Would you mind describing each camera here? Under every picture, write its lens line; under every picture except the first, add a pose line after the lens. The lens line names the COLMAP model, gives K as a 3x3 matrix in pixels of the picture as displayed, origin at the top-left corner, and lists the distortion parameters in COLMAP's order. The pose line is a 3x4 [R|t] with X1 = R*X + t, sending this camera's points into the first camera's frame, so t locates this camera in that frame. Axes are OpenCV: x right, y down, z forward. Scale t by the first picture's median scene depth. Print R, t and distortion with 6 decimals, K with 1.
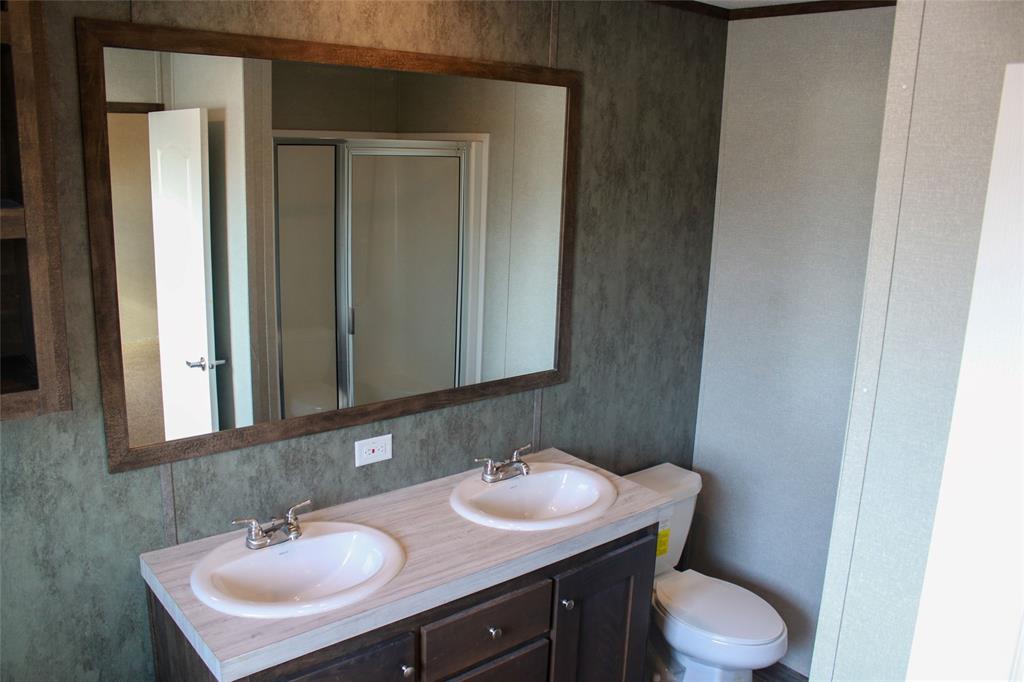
lens RADIAL K [[810.8, 0, 510.3], [0, 810.8, 340.2], [0, 0, 1]] dist [-0.115720, 0.070328]
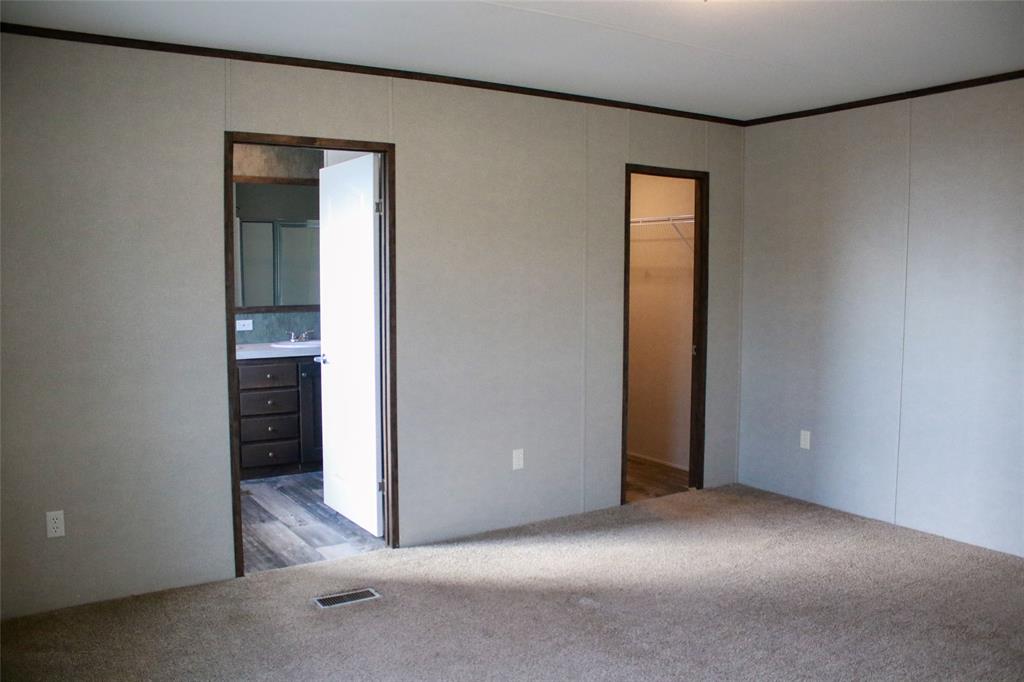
lens RADIAL K [[810.8, 0, 511.1], [0, 810.8, 340.9], [0, 0, 1]] dist [-0.115720, 0.070328]
pose [[0.993141, -0.014008, -0.116083, 0.976185], [-0.001858, 0.990781, -0.135462, 0.531718], [0.116911, 0.134748, 0.983959, -1.421583]]
